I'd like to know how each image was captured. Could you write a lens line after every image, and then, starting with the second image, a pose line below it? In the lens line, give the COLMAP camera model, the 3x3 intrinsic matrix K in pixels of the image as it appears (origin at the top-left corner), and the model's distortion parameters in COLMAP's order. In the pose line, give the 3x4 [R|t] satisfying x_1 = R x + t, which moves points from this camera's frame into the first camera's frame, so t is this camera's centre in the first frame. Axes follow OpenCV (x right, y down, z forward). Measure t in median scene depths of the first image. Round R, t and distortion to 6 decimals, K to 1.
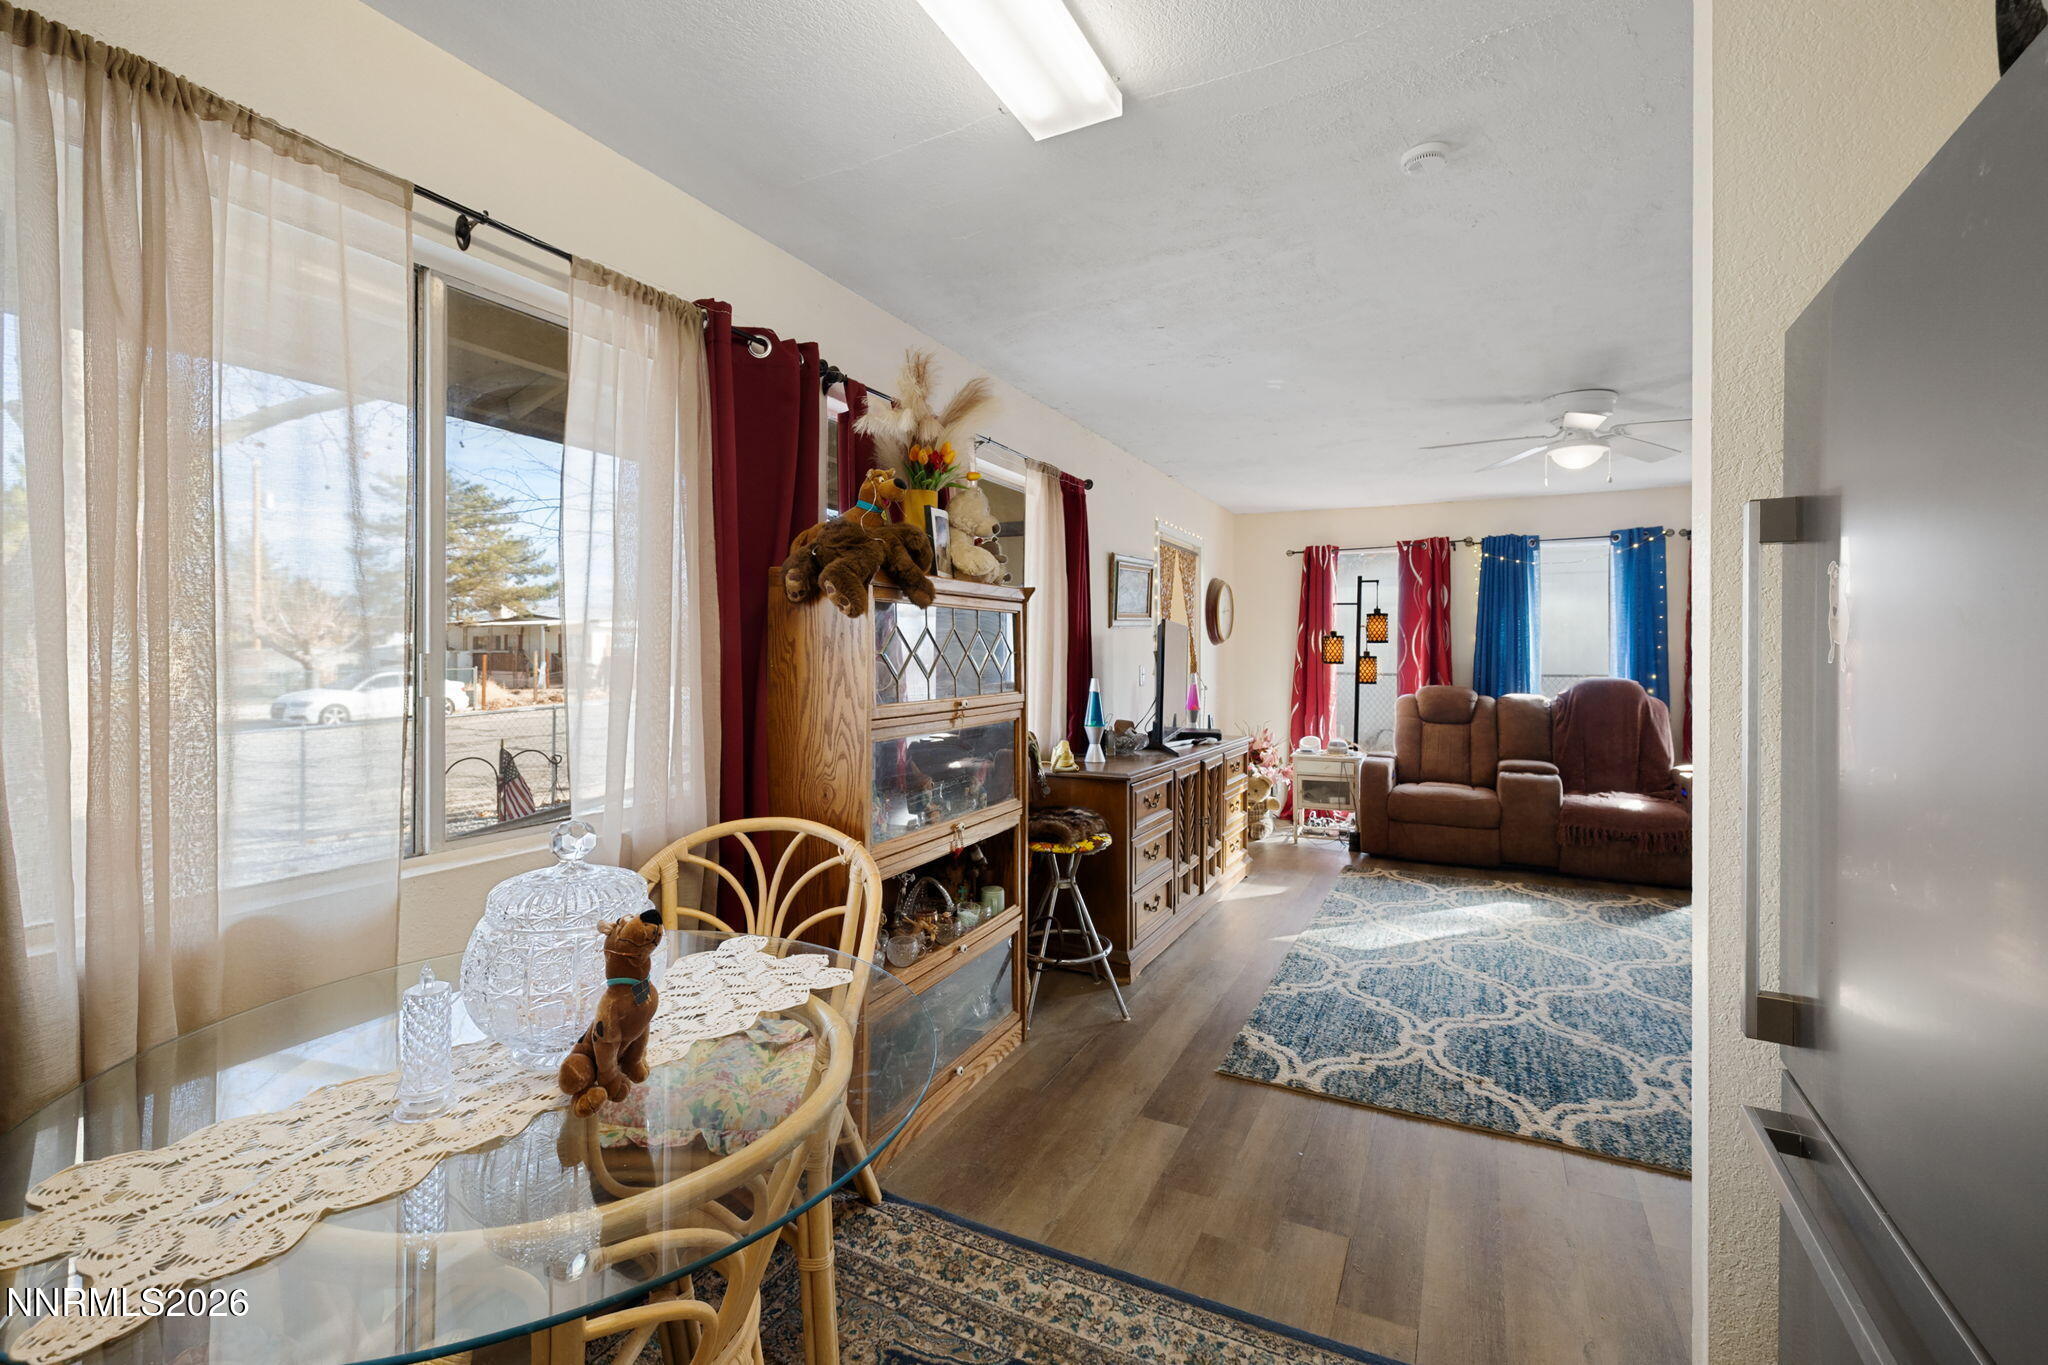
lens RADIAL K [[861.3, 0, 1064.2], [0, 861.3, 674.0], [0, 0, 1]] dist [0.000346, -0.000025]
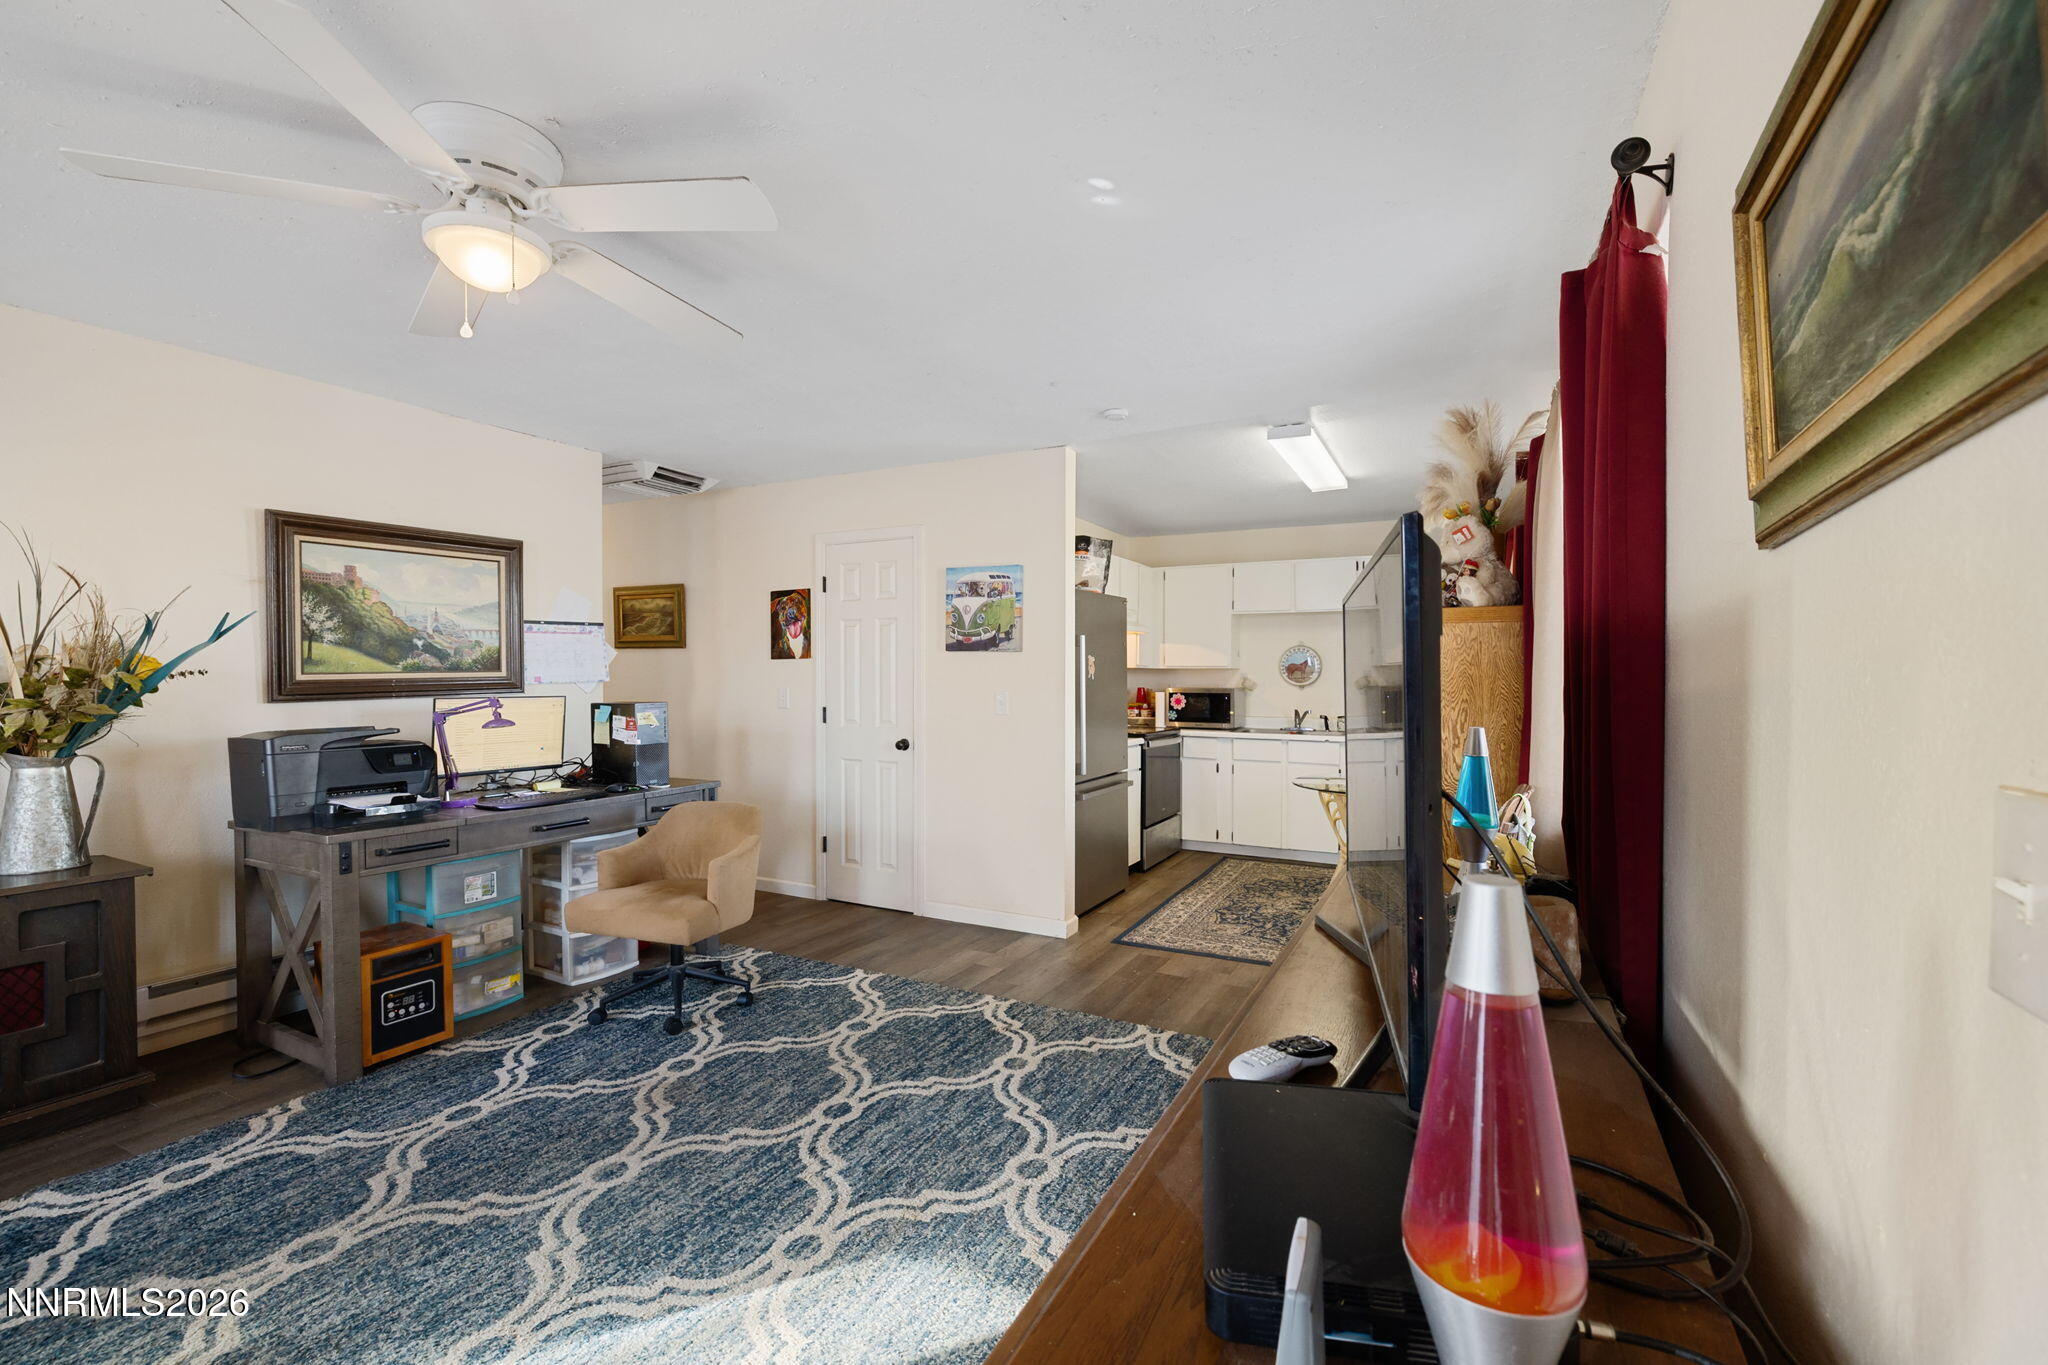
lens RADIAL K [[878.5, 0, 1036.5], [0, 878.5, 690.5], [0, 0, 1]] dist [0.000480, 0.000751]
pose [[-0.999549, -0.010833, 0.028021, 0.216423], [-0.009739, 0.999196, 0.038885, -0.027369], [-0.028420, 0.038594, -0.998851, 1.174650]]
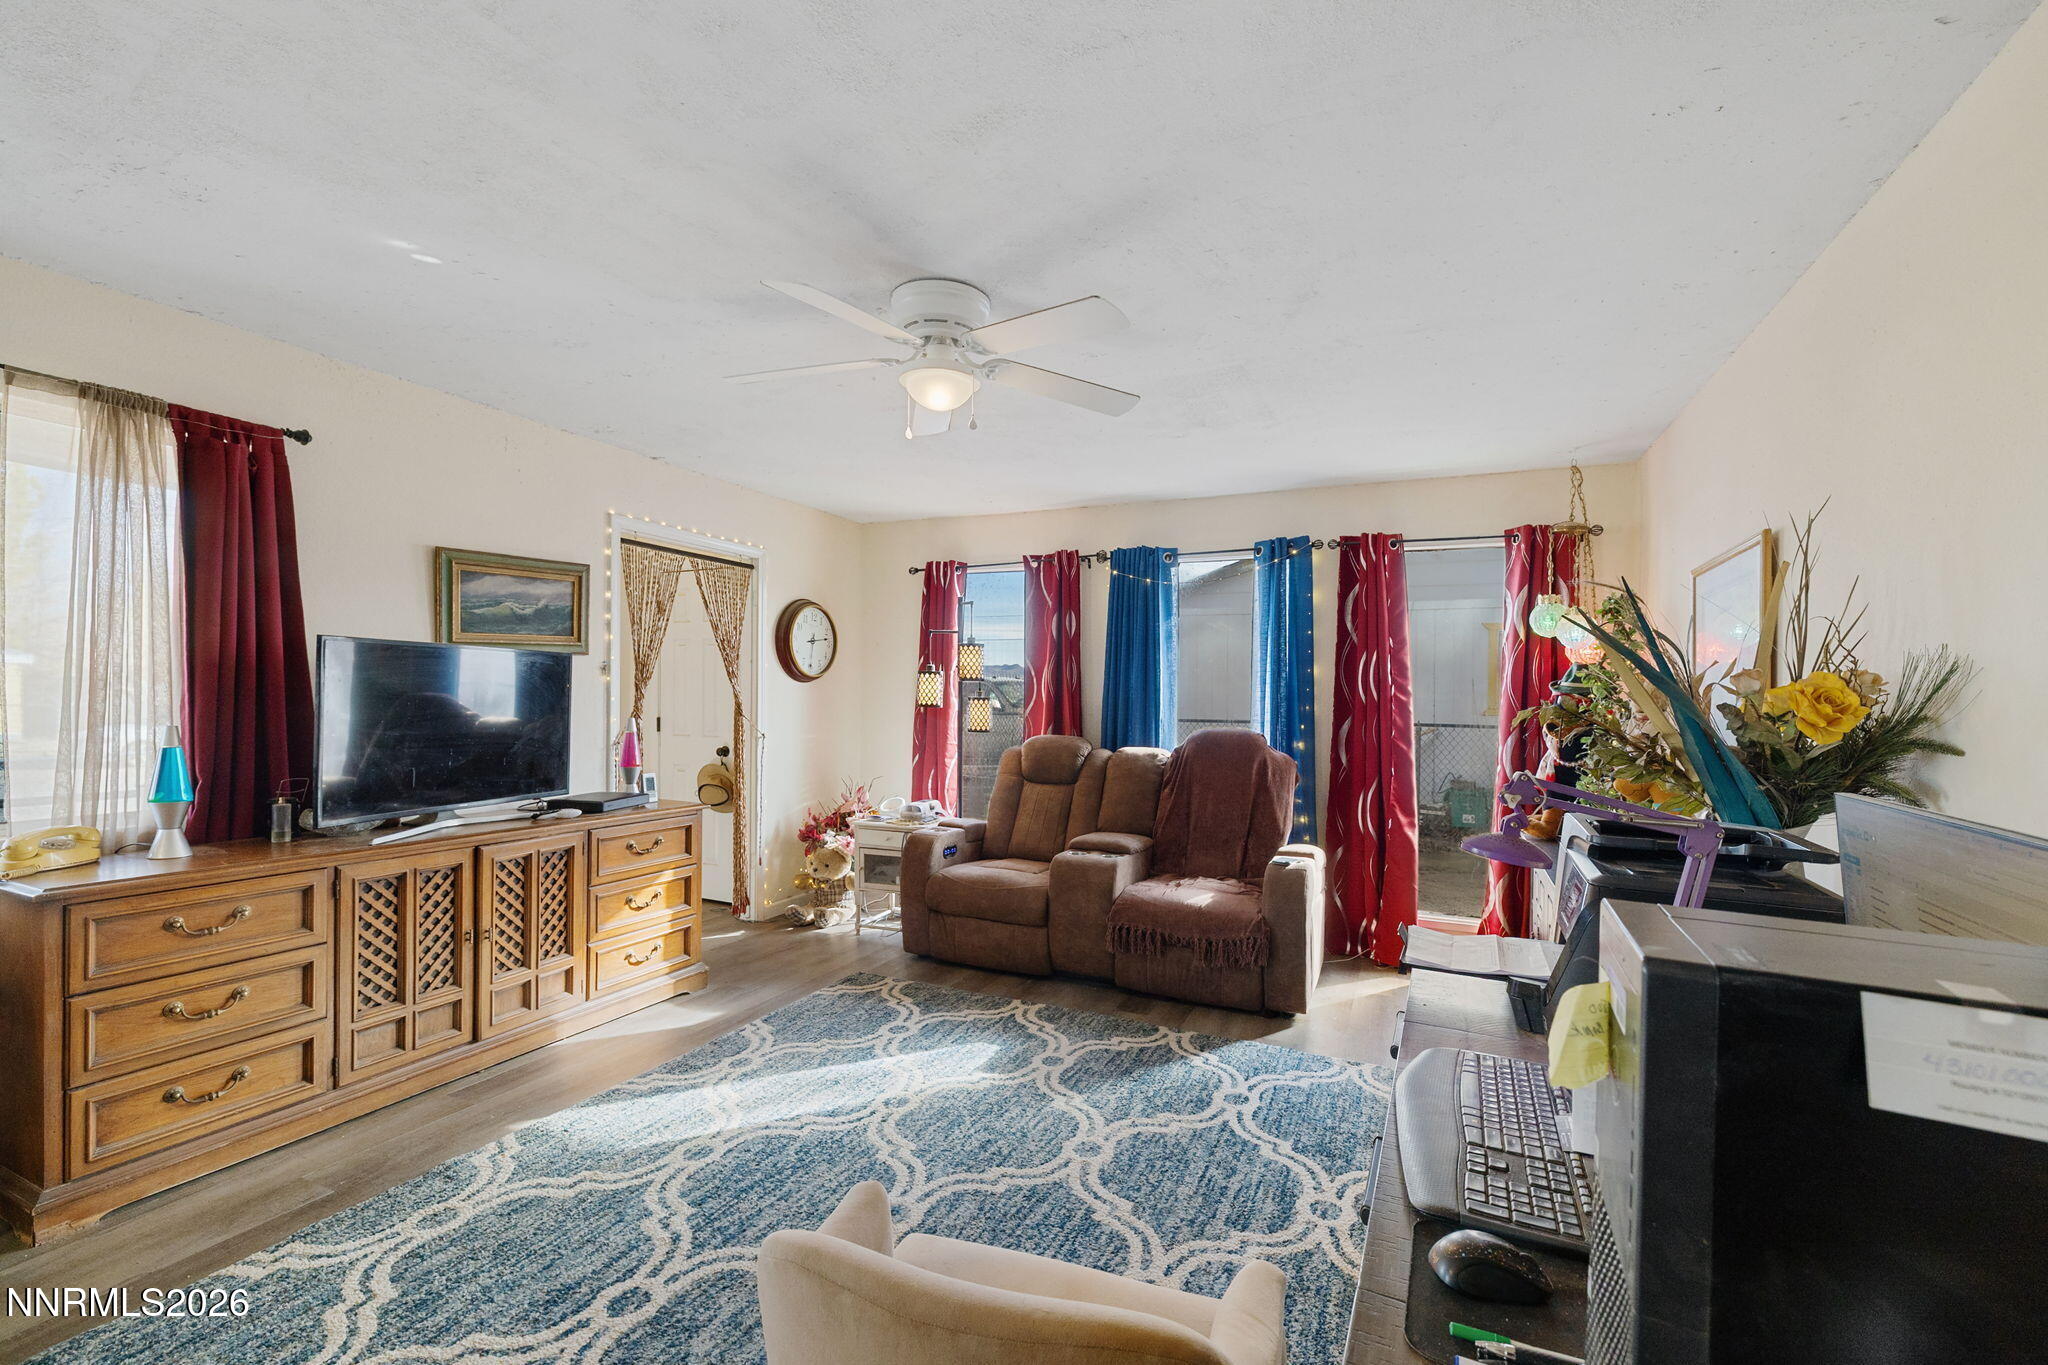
lens RADIAL K [[853.0, 0, 1032.7], [0, 853.0, 703.9], [0, 0, 1]] dist [0.001399, 0.000184]
pose [[0.999678, 0.007530, 0.024248, 0.514988], [-0.007223, 0.999893, -0.012735, -0.006622], [-0.024342, 0.012555, 0.999625, 0.272440]]
